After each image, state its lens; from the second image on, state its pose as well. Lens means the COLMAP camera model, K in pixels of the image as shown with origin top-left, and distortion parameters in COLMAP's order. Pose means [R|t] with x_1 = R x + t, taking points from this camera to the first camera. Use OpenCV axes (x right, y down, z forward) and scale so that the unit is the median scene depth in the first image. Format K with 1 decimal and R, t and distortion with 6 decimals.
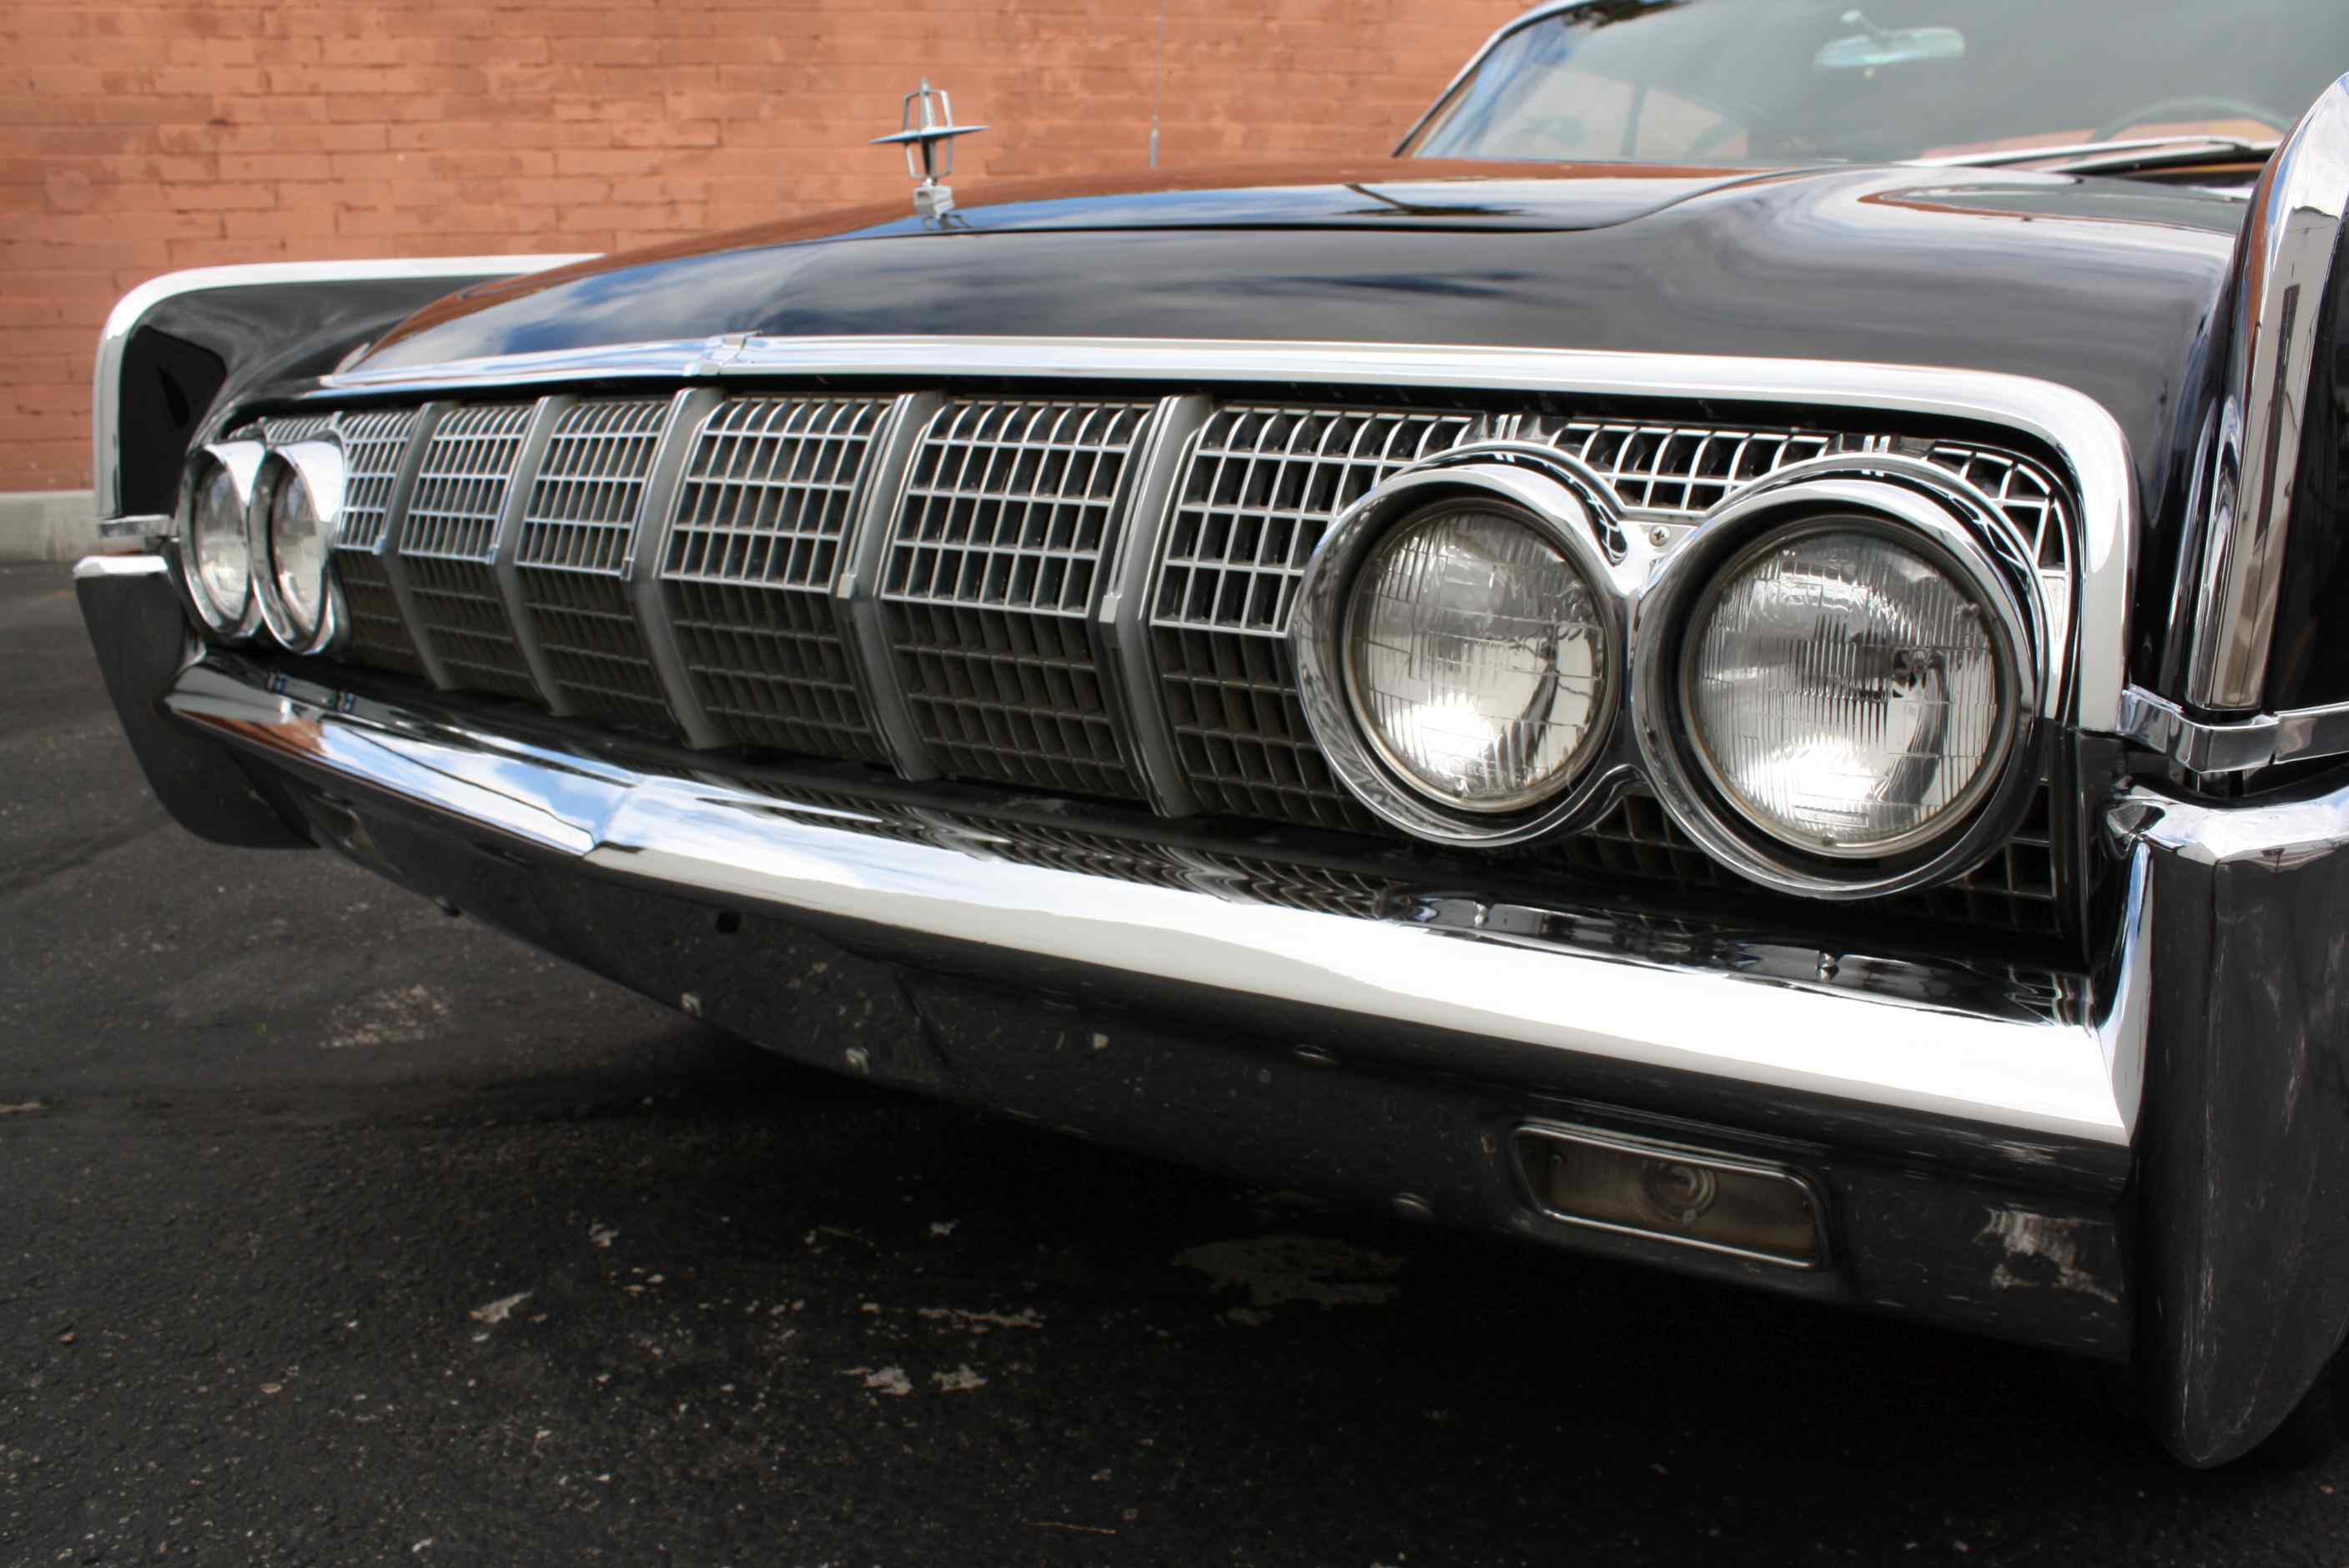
lens RADIAL K [[1969.9, 0, 1184.3], [0, 1969.9, 784.0], [0, 0, 1]] dist [-0.169528, 0.147947]
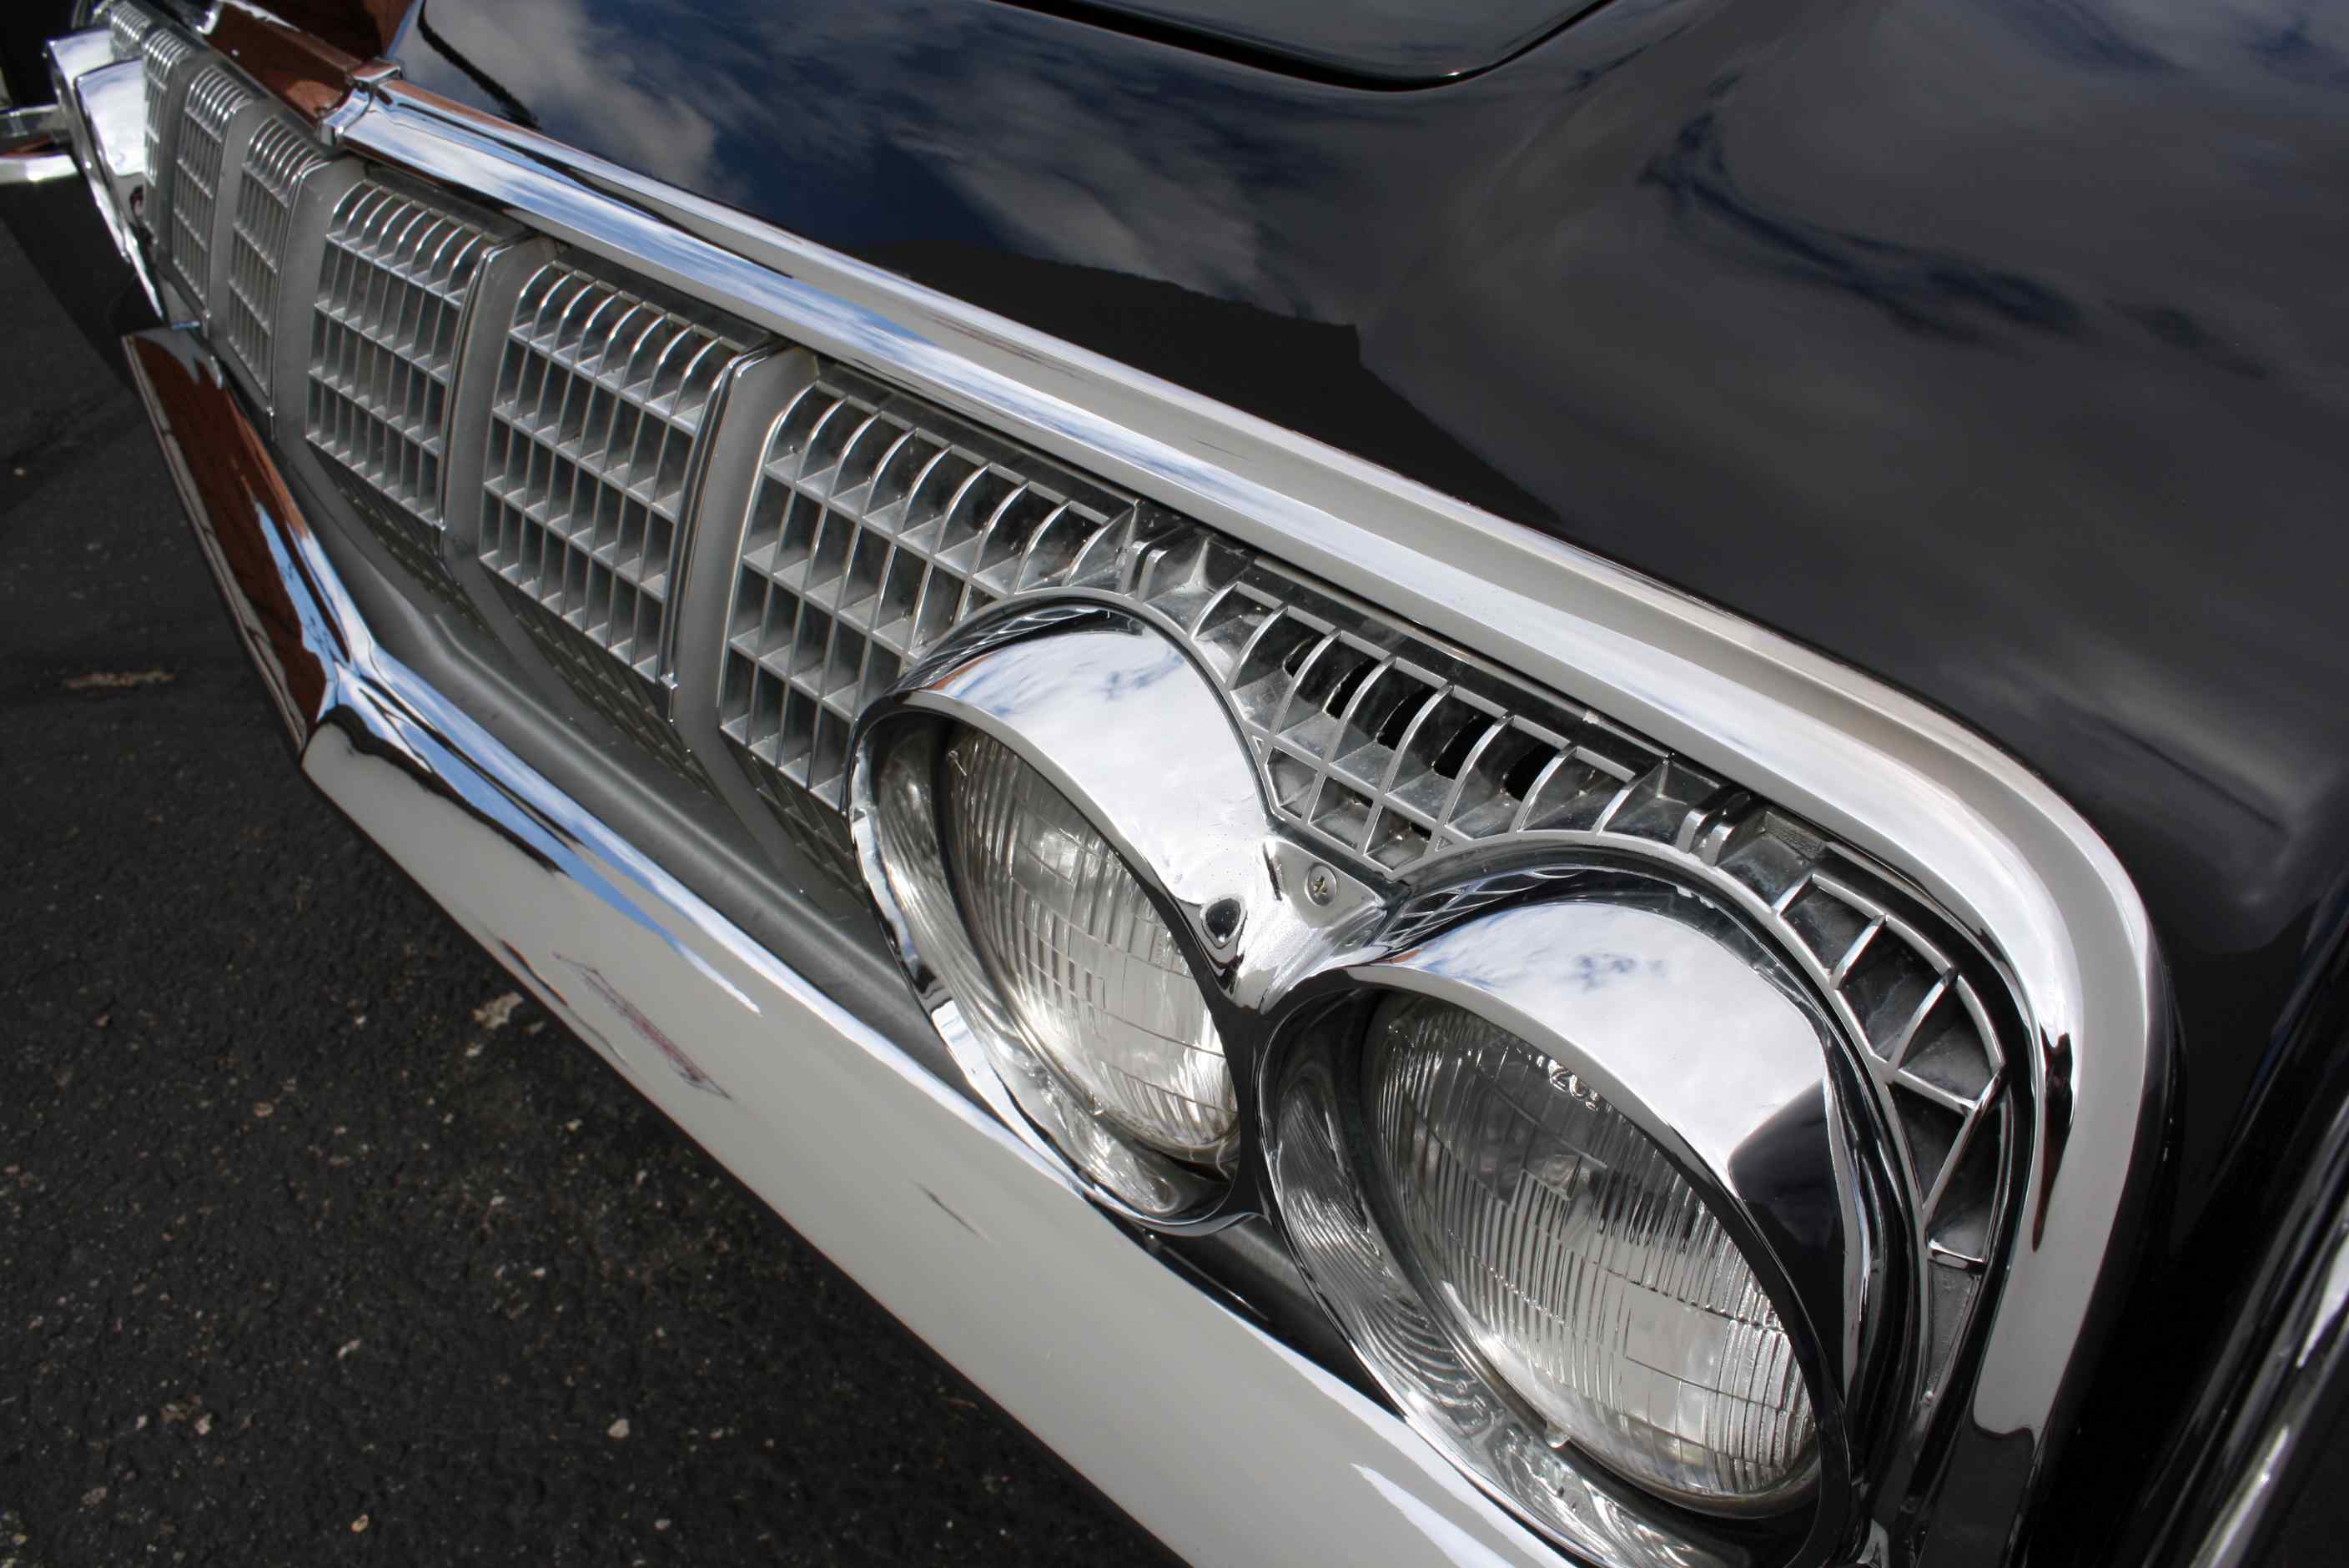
lens RADIAL K [[1969.9, 0, 1184.3], [0, 1969.9, 784.0], [0, 0, 1]] dist [-0.169528, 0.147947]
pose [[0.974947, 0.063621, -0.213147, 0.112747], [0.024364, 0.921917, 0.386620, -0.127130], [0.221101, -0.382127, 0.897270, 0.173689]]
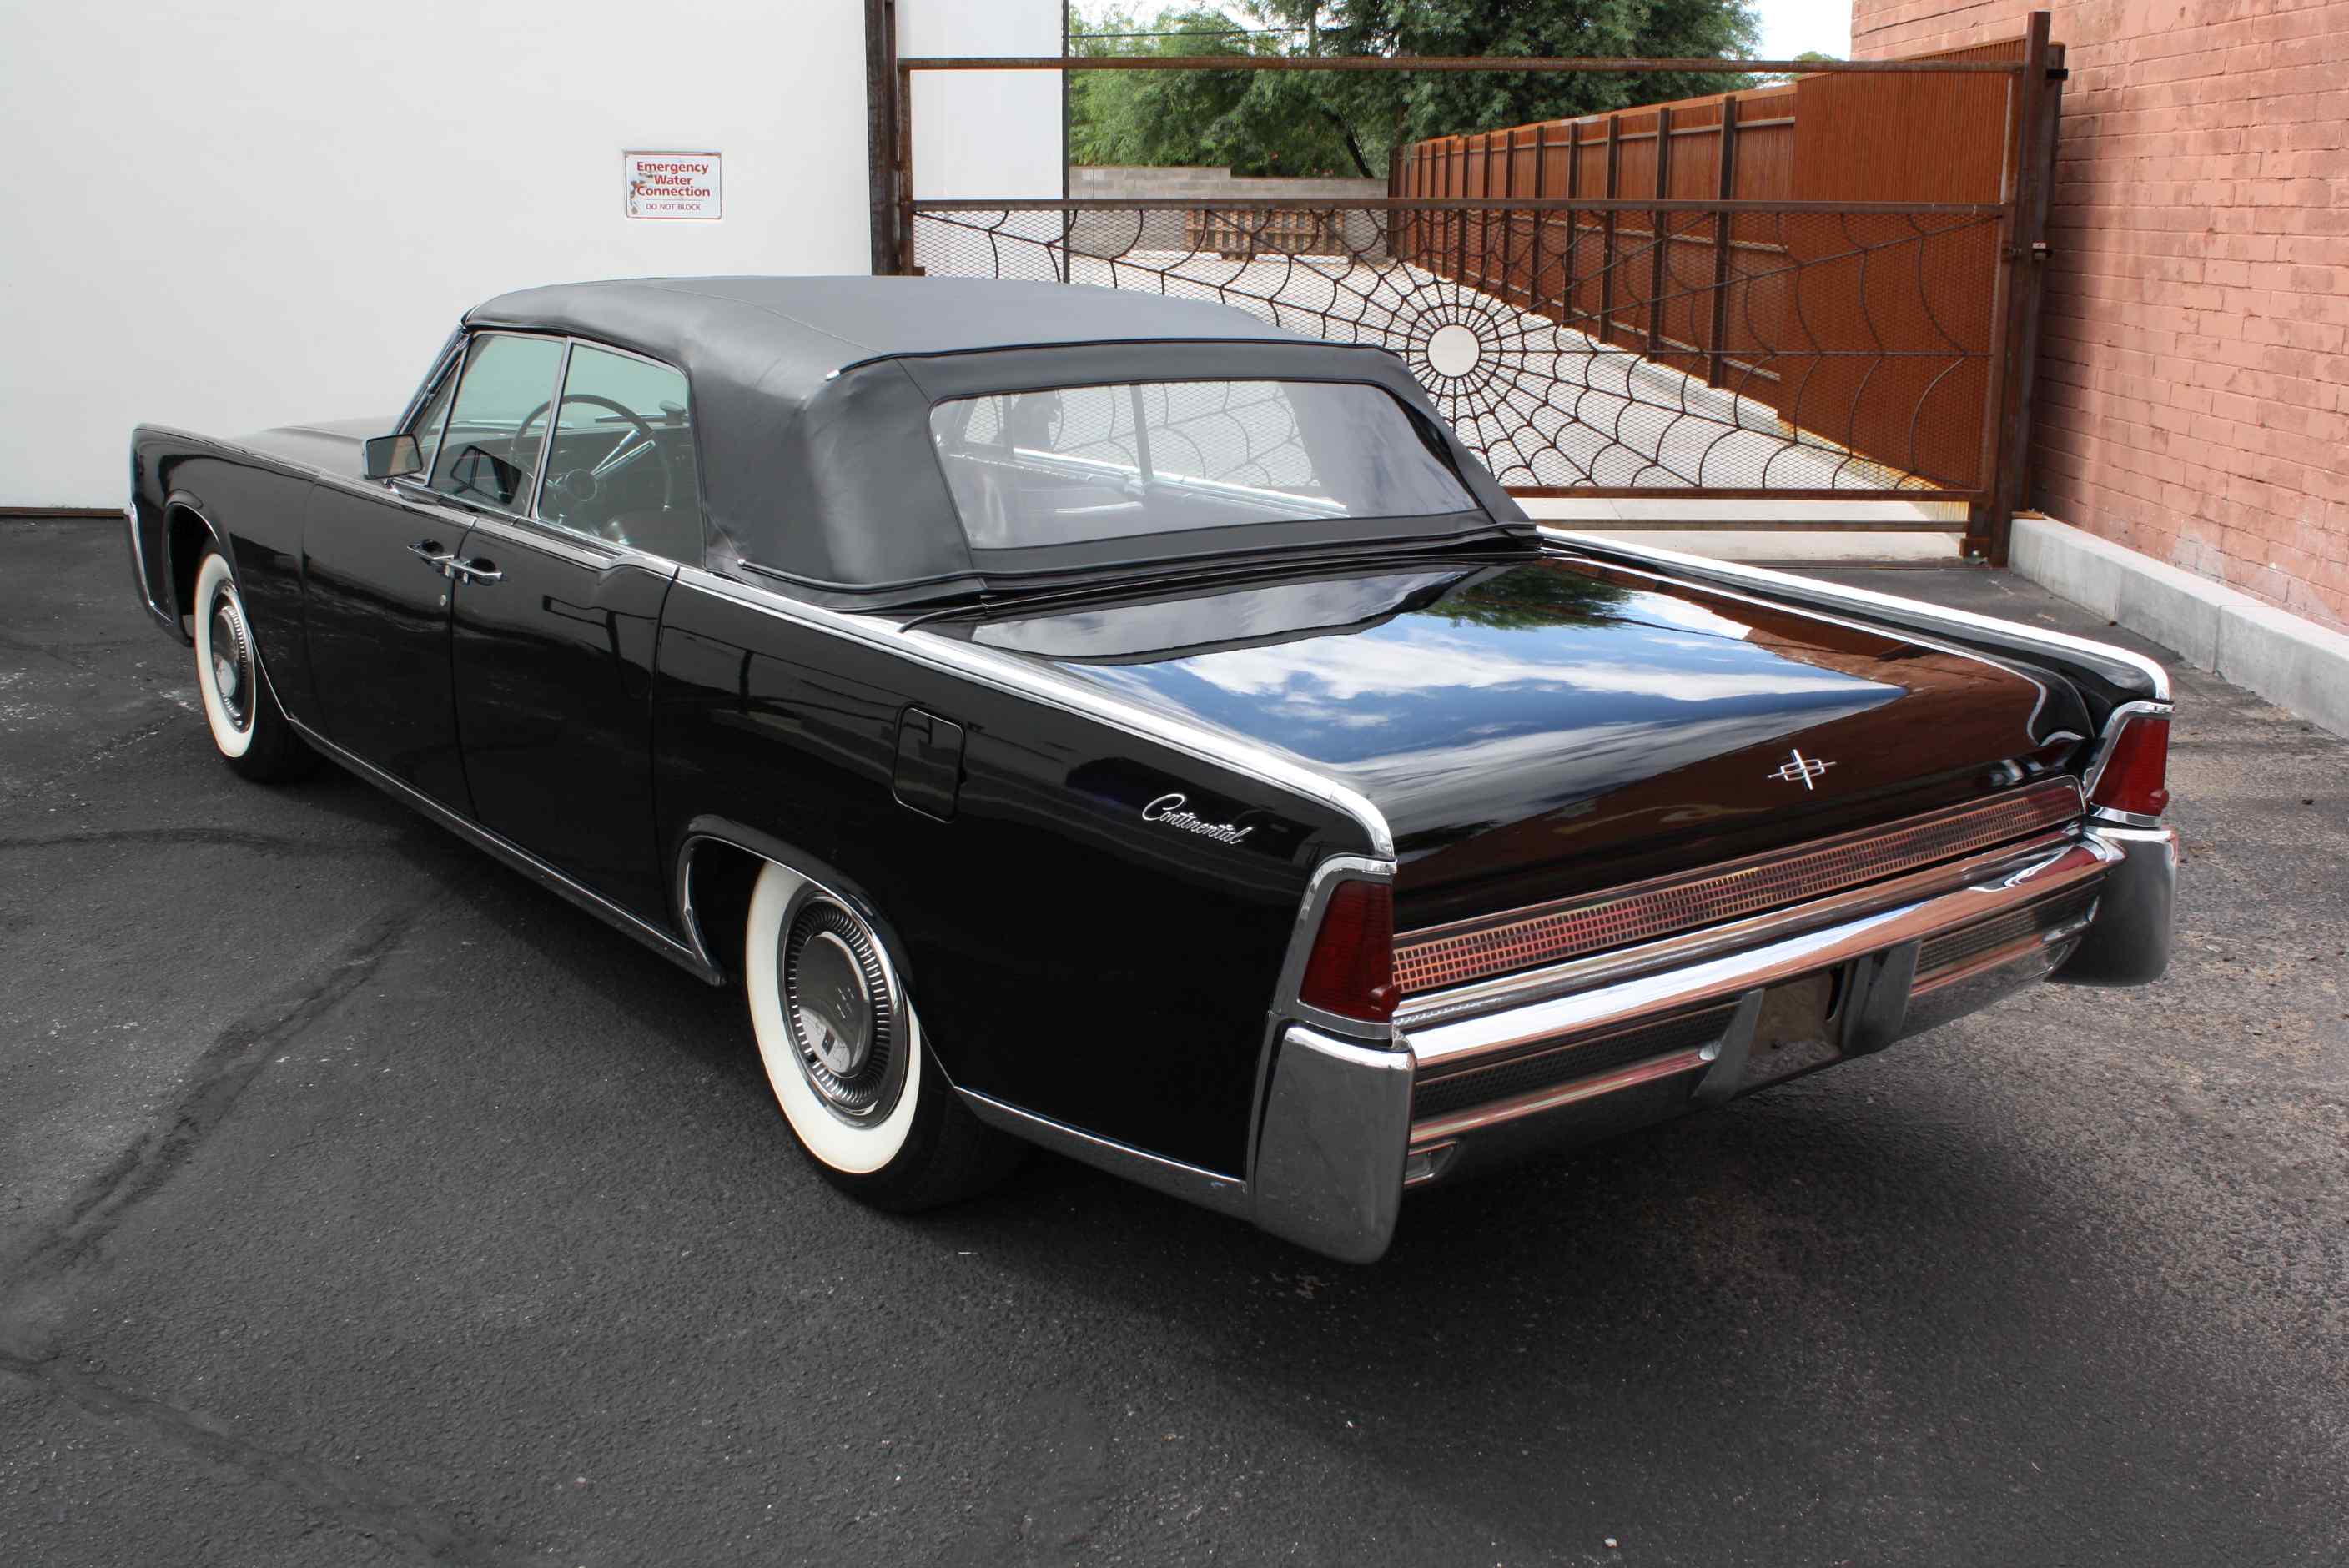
lens RADIAL K [[2300.8, 0, 1180.6], [0, 2300.8, 779.2], [0, 0, 1]] dist [-0.151134, 0.167016]
pose [[-0.202379, 0.241137, -0.949155, 2.636263], [-0.245629, 0.925730, 0.287558, -0.808878], [0.948003, 0.291336, -0.128119, 1.982082]]
